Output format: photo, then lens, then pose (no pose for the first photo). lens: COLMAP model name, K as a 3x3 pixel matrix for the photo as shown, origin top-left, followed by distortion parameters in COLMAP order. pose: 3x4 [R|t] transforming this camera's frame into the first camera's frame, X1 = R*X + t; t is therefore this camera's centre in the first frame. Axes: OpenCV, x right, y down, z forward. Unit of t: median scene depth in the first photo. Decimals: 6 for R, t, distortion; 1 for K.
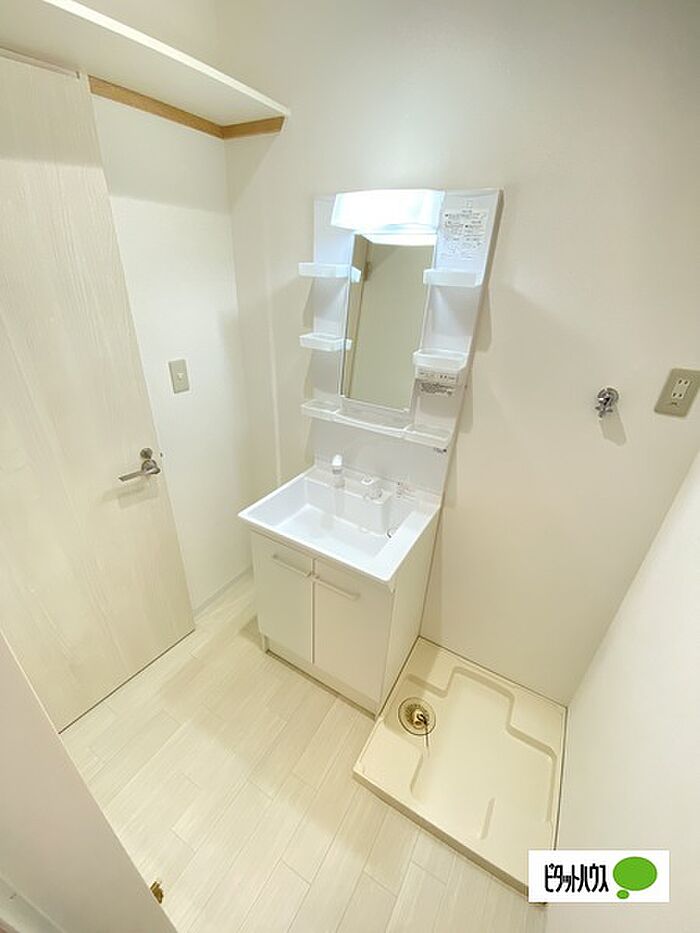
lens RADIAL K [[381.6, 0, 350.0], [0, 381.6, 466.5], [0, 0, 1]] dist [0.000350, -0.000085]
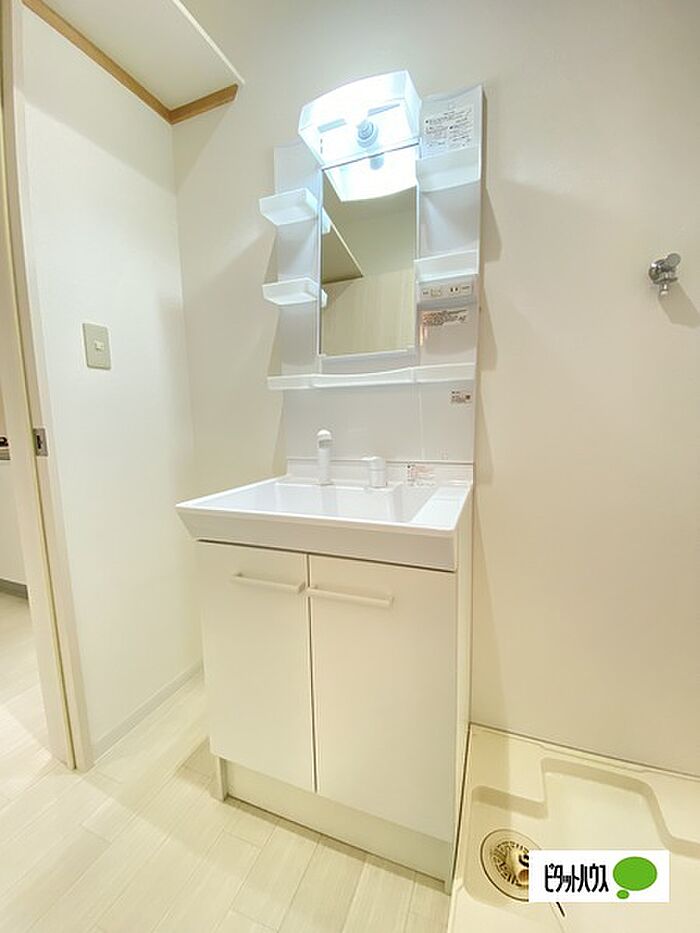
lens RADIAL K [[385.5, 0, 350.0], [0, 385.5, 466.5], [0, 0, 1]] dist [-0.012420, -0.000362]
pose [[0.985968, -0.081876, 0.145476, -0.099312], [0.126846, 0.933986, -0.334038, 0.304221], [-0.108523, 0.347803, 0.931266, 0.360836]]
